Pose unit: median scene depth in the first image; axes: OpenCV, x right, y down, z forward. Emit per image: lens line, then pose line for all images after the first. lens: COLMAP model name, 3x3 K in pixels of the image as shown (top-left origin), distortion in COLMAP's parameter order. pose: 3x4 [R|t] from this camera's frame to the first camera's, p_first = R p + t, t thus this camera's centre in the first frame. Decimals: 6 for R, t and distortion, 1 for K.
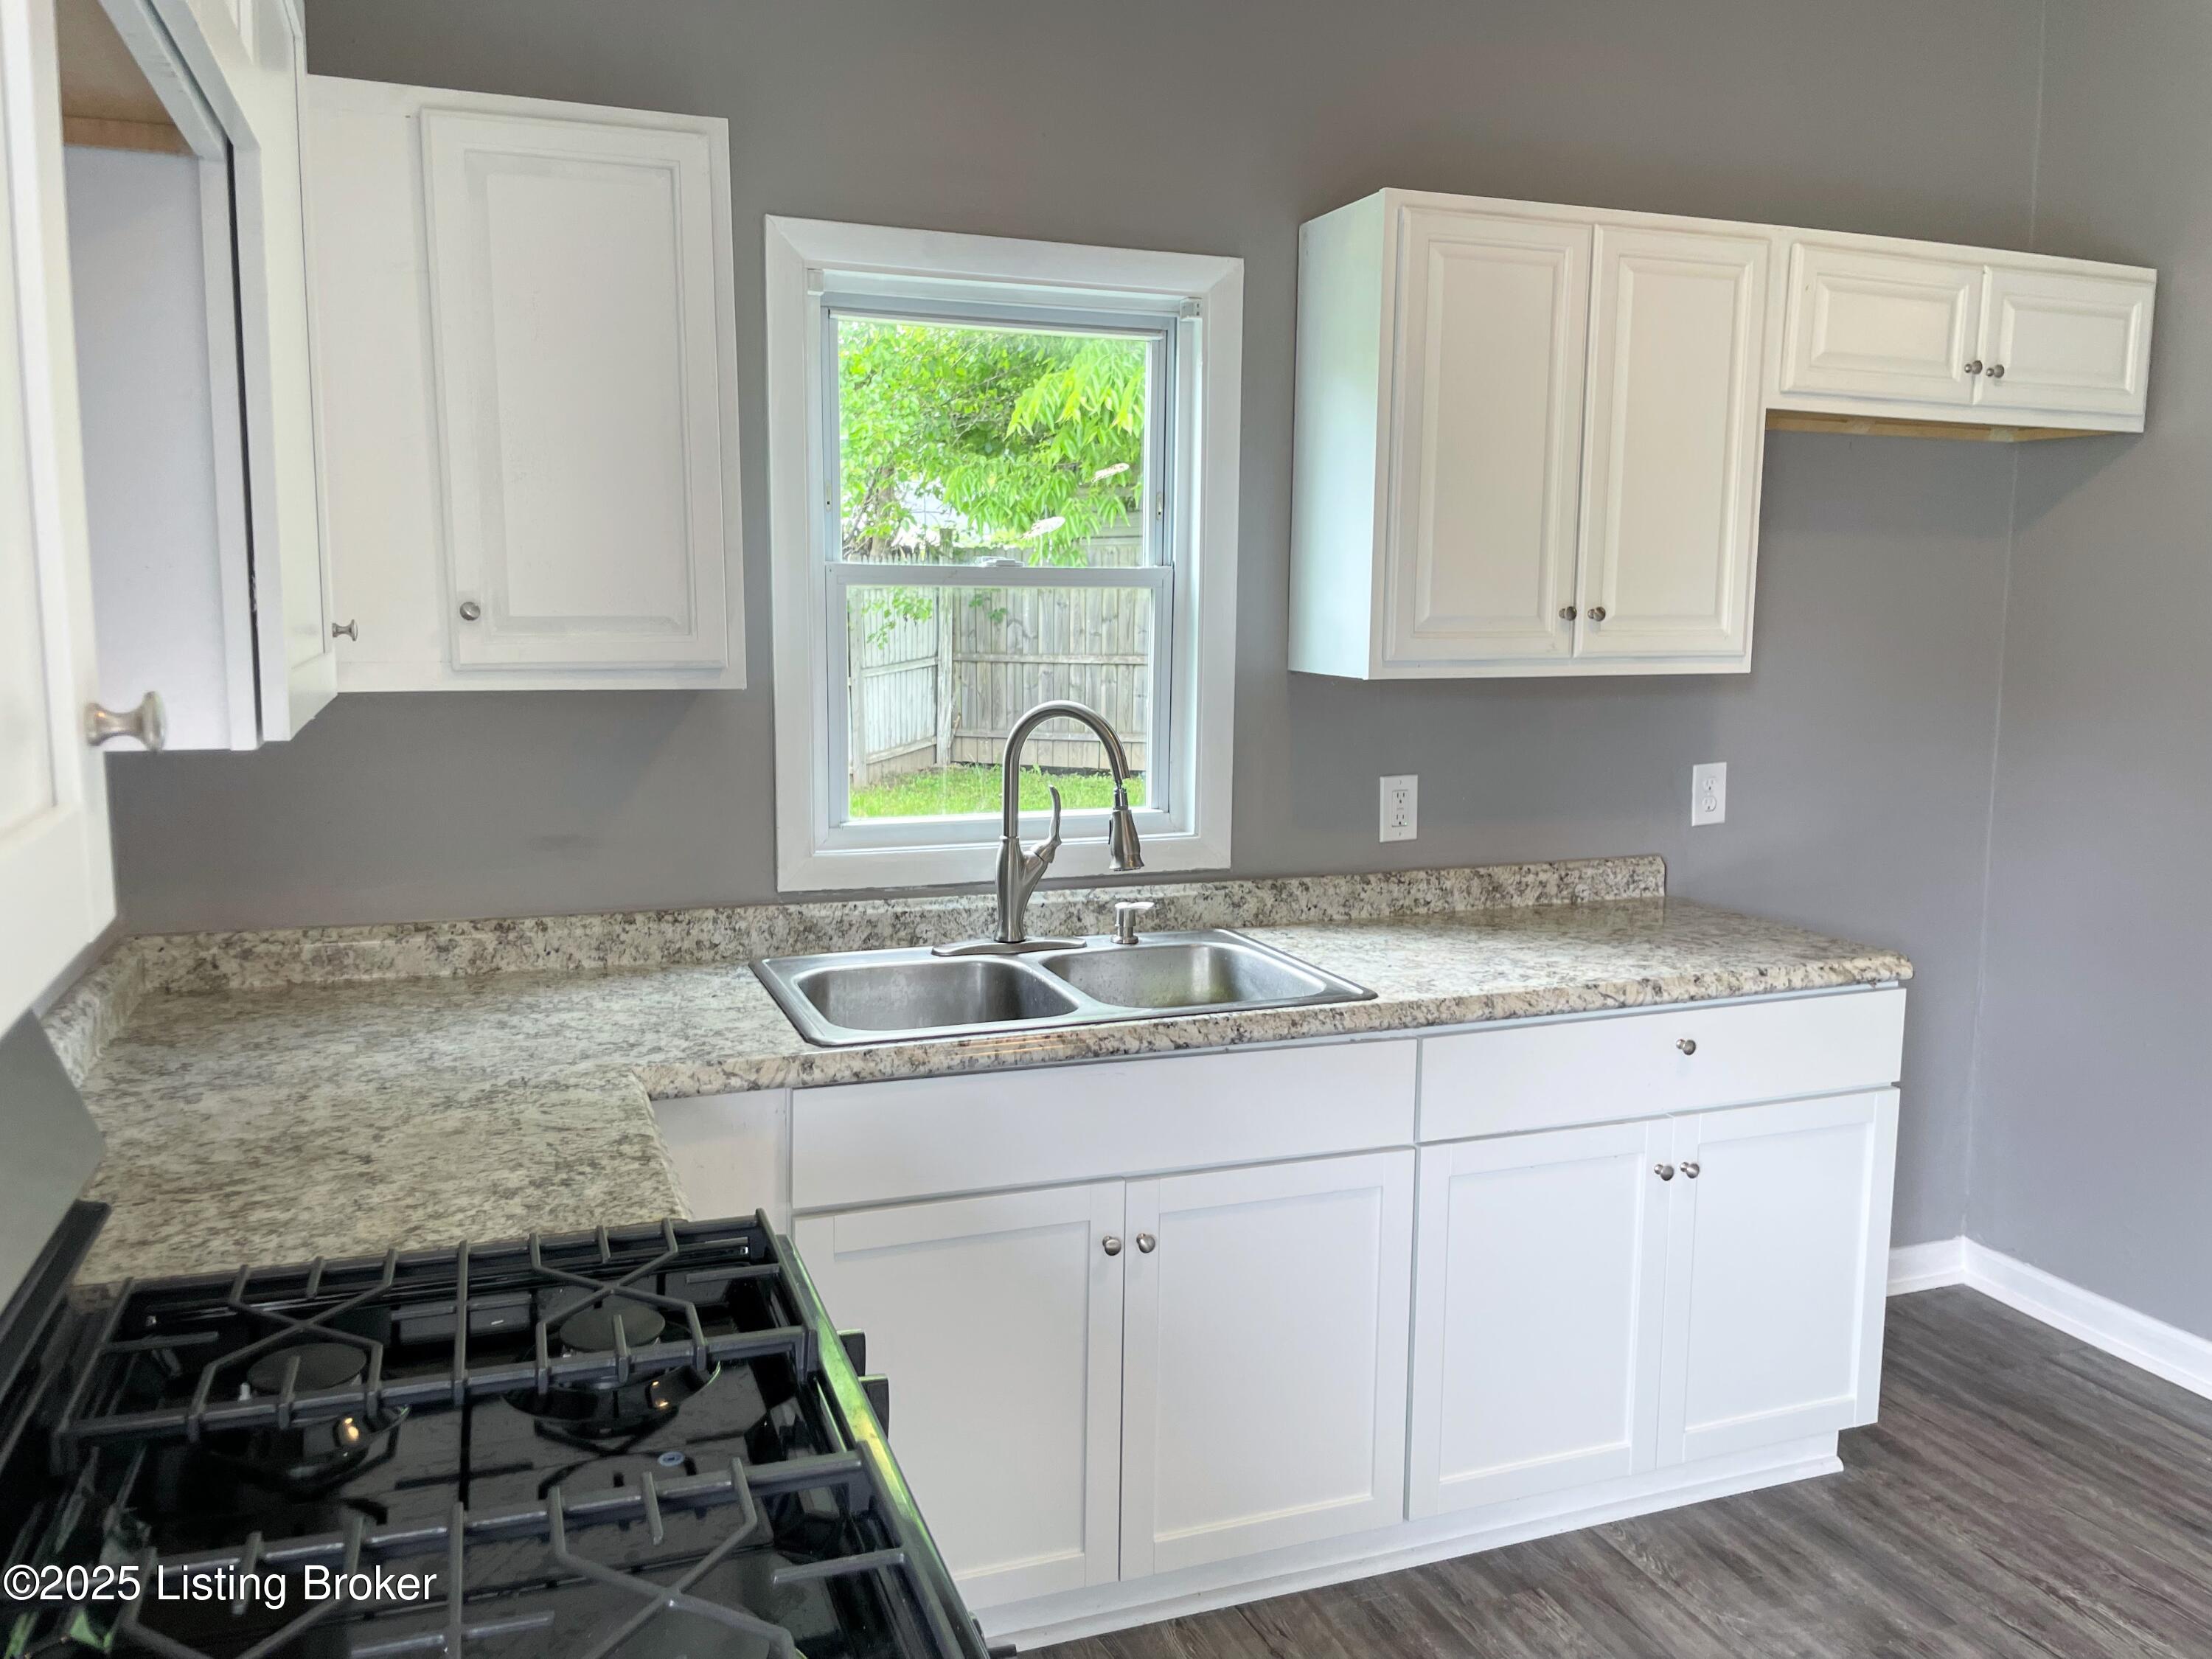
lens RADIAL K [[1677.9, 0, 1113.4], [0, 1677.9, 799.6], [0, 0, 1]] dist [0.093992, -0.130853]
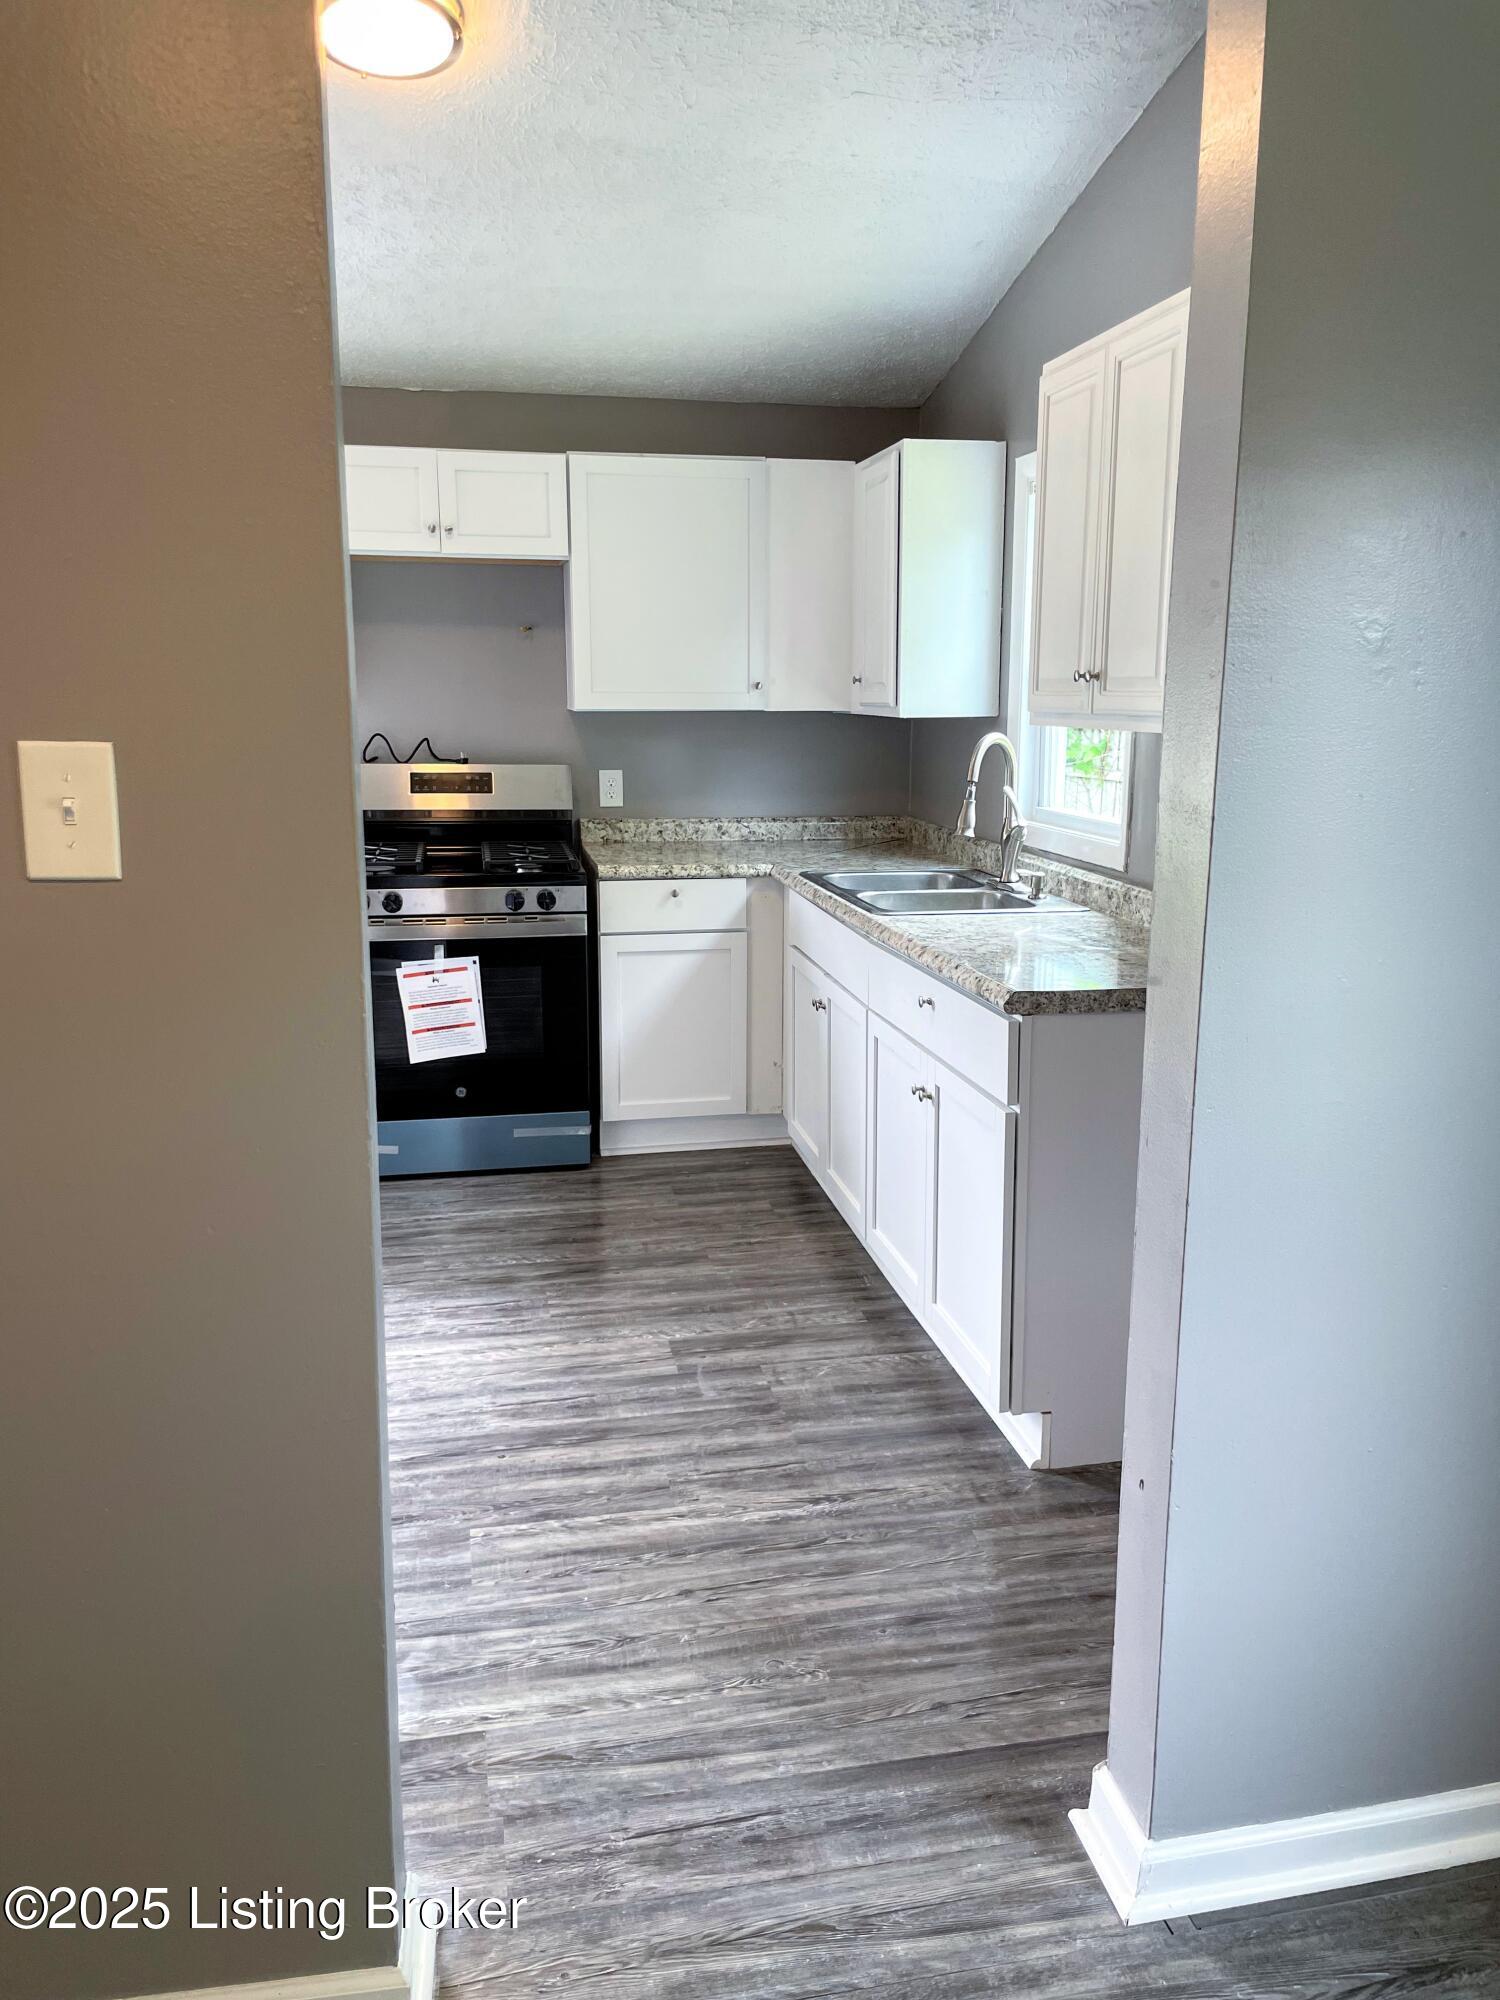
lens RADIAL K [[1509.7, 0, 759.9], [0, 1509.7, 988.3], [0, 0, 1]] dist [0.102943, -0.229727]
pose [[-0.162260, 0.183366, -0.969561, 1.454920], [-0.127119, 0.970510, 0.204819, -0.088933], [0.978526, 0.156484, -0.134166, 0.990319]]
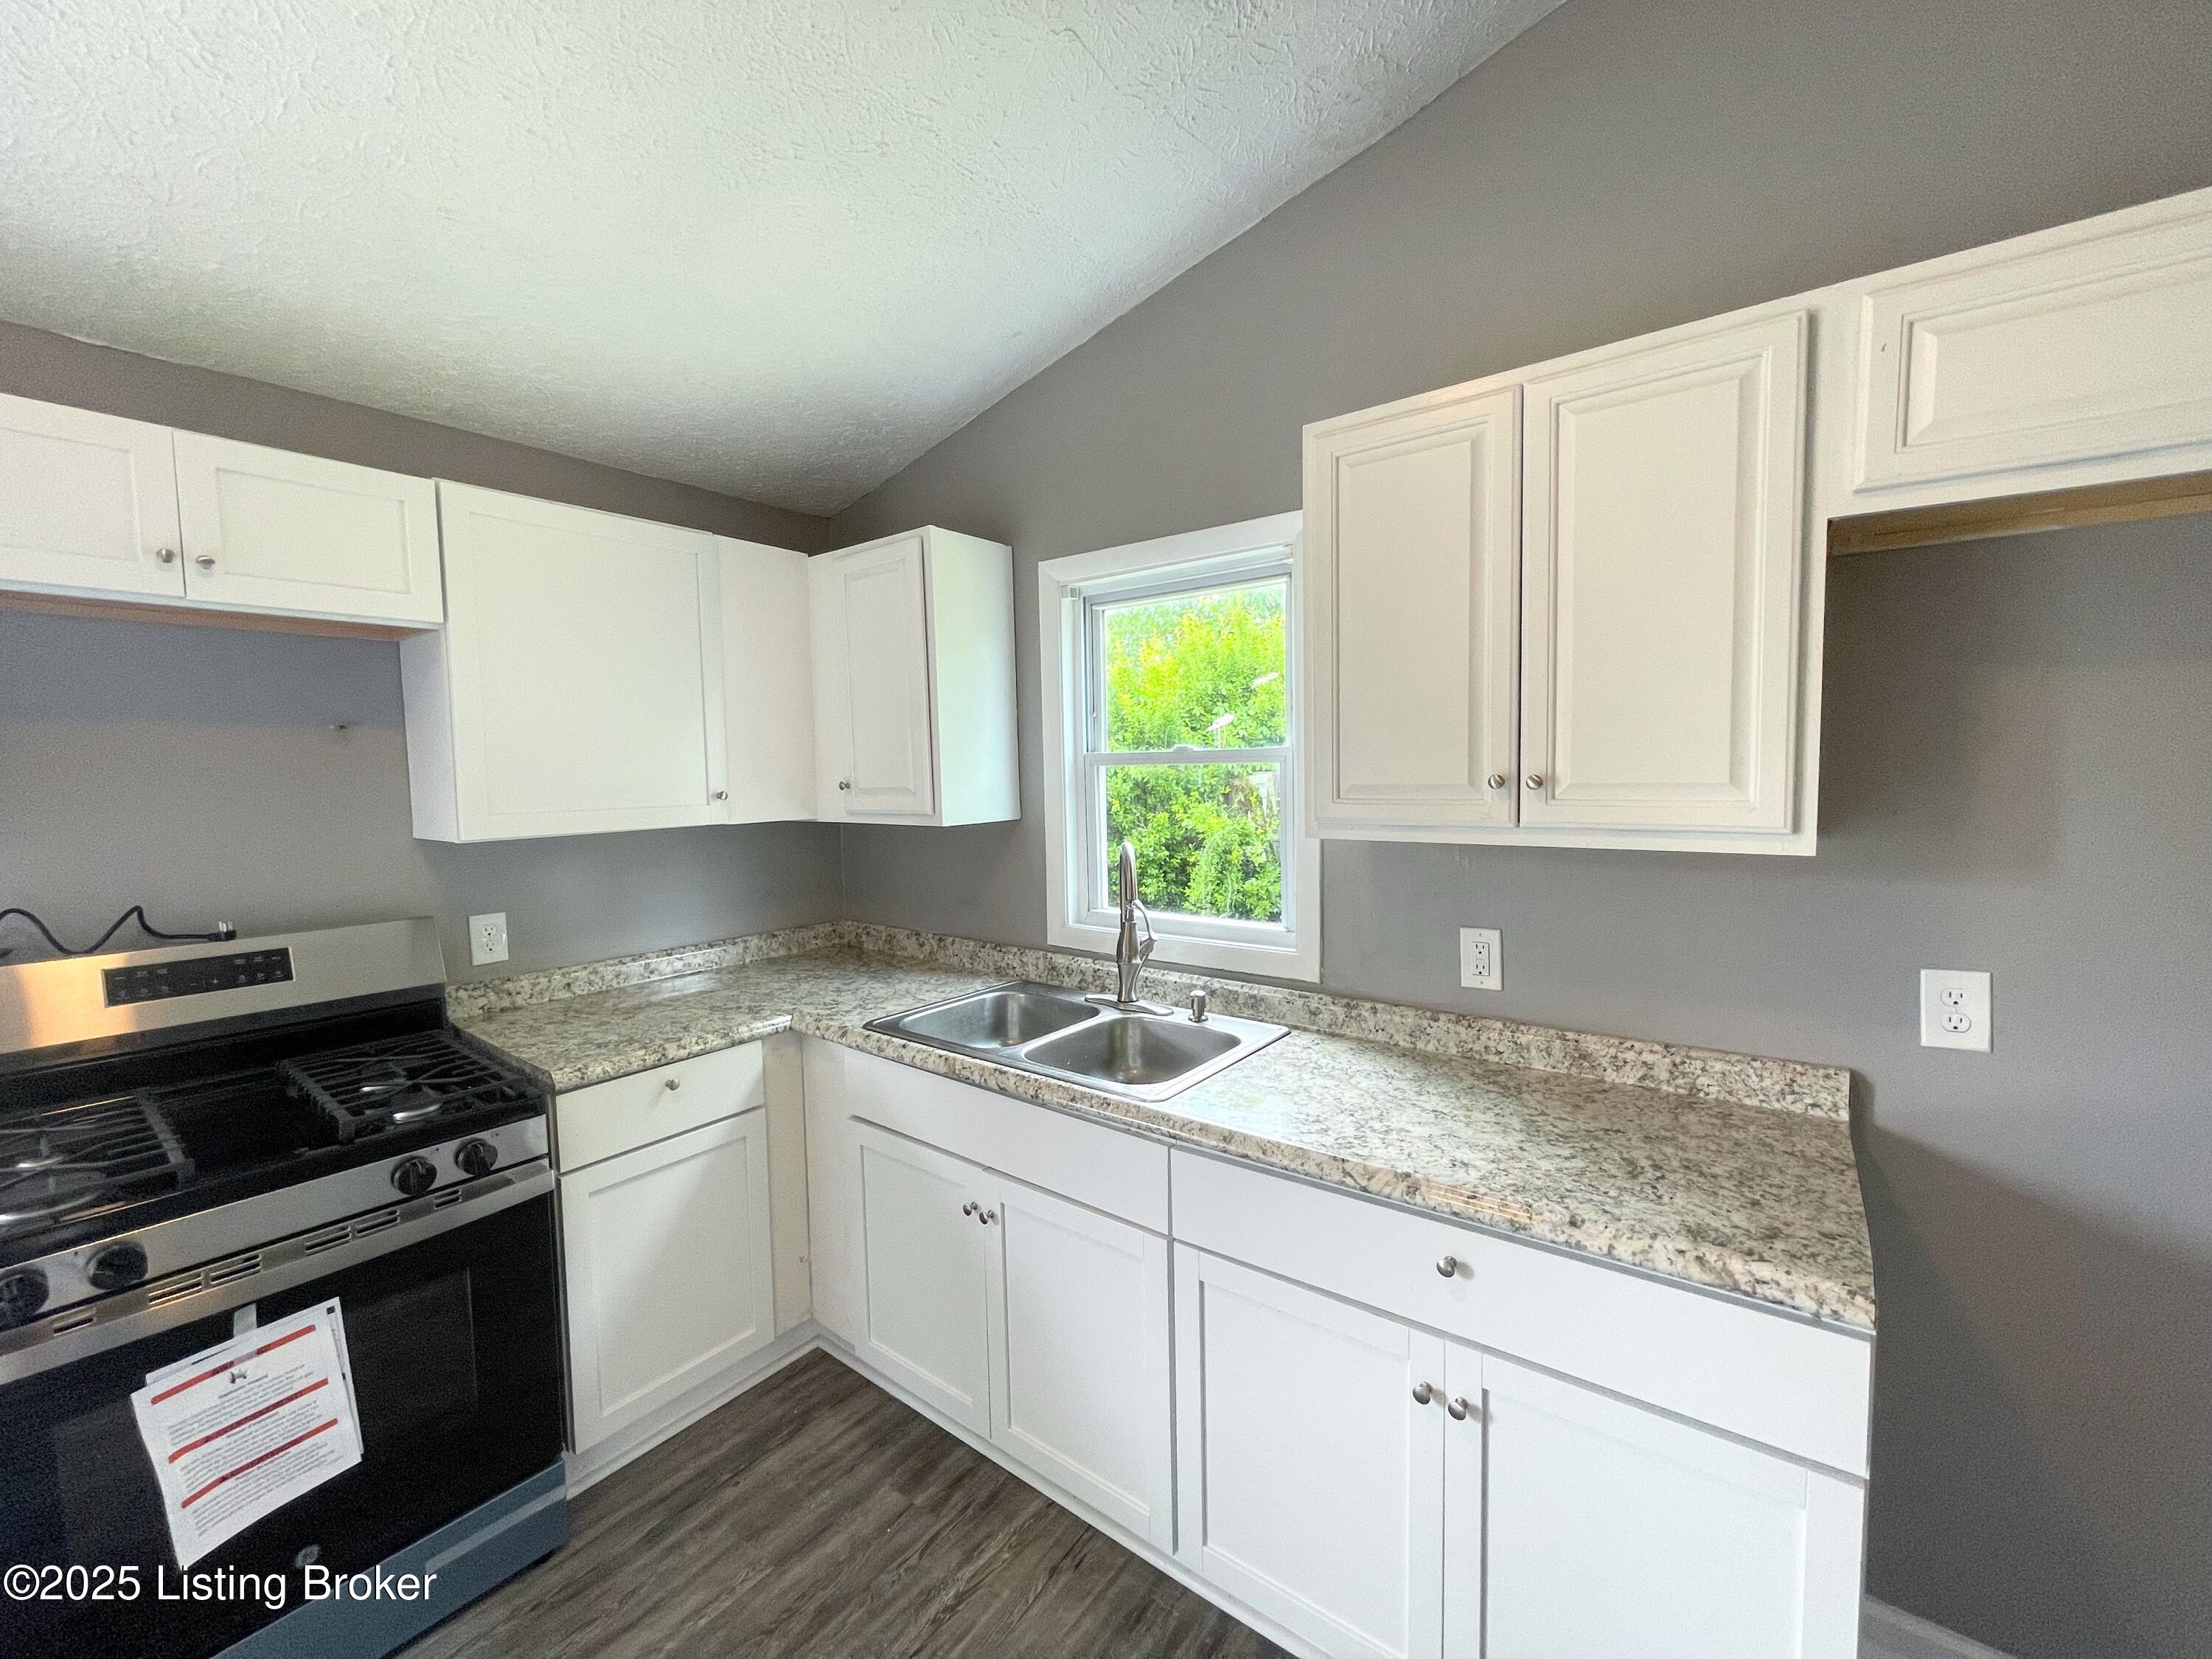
lens RADIAL K [[893.8, 0, 1106.7], [0, 893.8, 824.6], [0, 0, 1]] dist [-0.001105, -0.000526]
pose [[0.526745, 0.036011, -0.849260, 0.609503], [-0.082291, 0.996570, -0.008783, -0.064719], [0.846031, 0.074513, 0.527901, 0.558983]]
